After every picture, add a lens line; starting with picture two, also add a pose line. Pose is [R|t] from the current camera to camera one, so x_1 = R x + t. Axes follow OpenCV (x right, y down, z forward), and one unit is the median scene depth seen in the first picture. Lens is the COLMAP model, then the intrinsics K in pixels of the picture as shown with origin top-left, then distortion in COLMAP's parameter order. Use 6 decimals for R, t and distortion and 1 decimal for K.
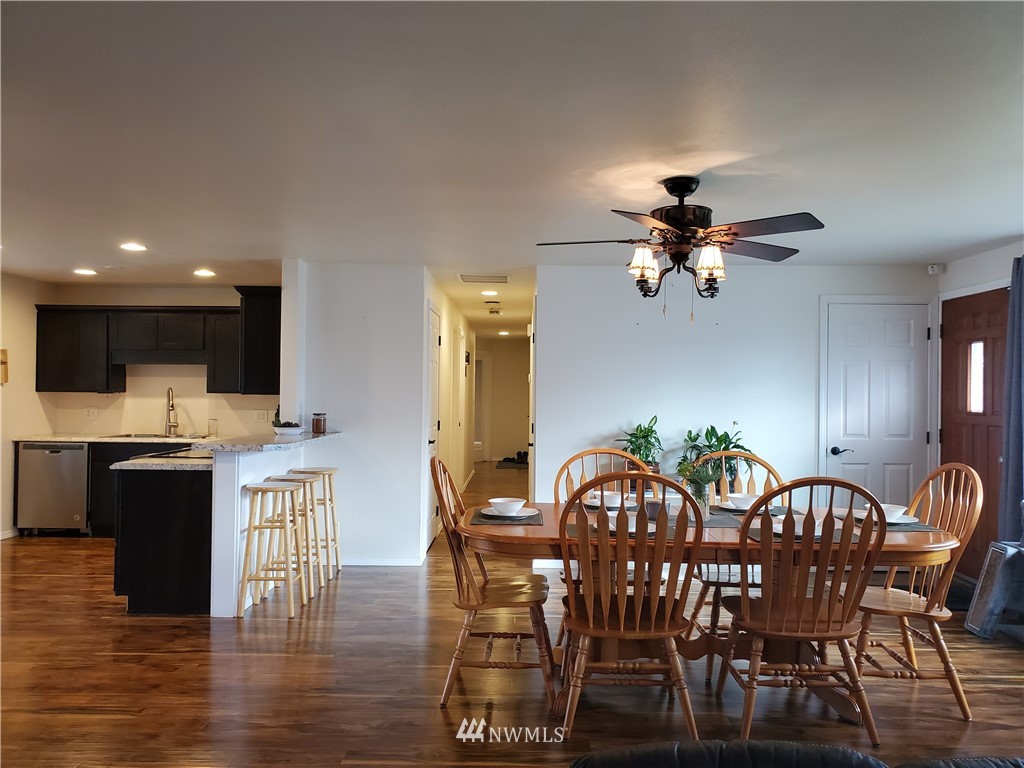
lens RADIAL K [[834.7, 0, 512.0], [0, 834.7, 384.0], [0, 0, 1]] dist [-0.000095, 0.074127]
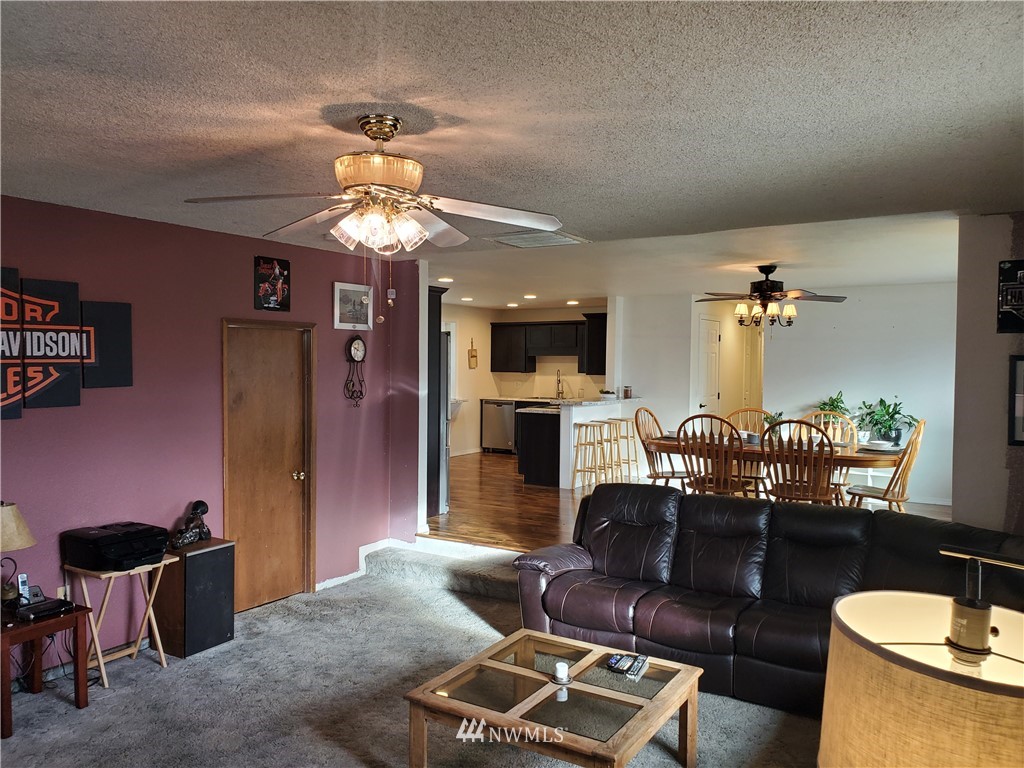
lens RADIAL K [[791.6, 0, 504.3], [0, 791.6, 388.9], [0, 0, 1]] dist [0.002373, -0.000057]
pose [[0.866671, 0.016167, -0.498618, 0.358170], [0.002532, 0.999319, 0.036804, -0.019887], [0.498874, -0.033159, 0.866040, -0.531057]]
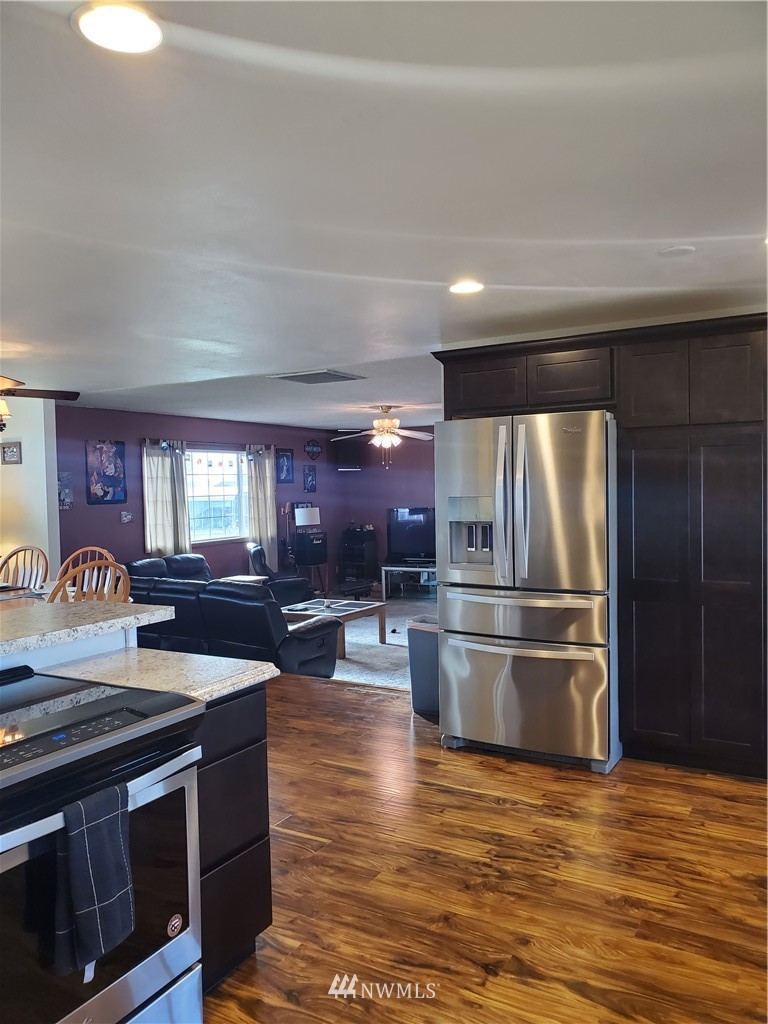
lens RADIAL K [[791.6, 0, 384.0], [0, 791.6, 512.0], [0, 0, 1]] dist [0.002373, -0.000057]
pose [[-0.882703, -0.008559, 0.469853, -0.616141], [0.011540, 0.999138, 0.039881, -0.013281], [-0.469789, 0.040625, -0.881843, 1.125487]]
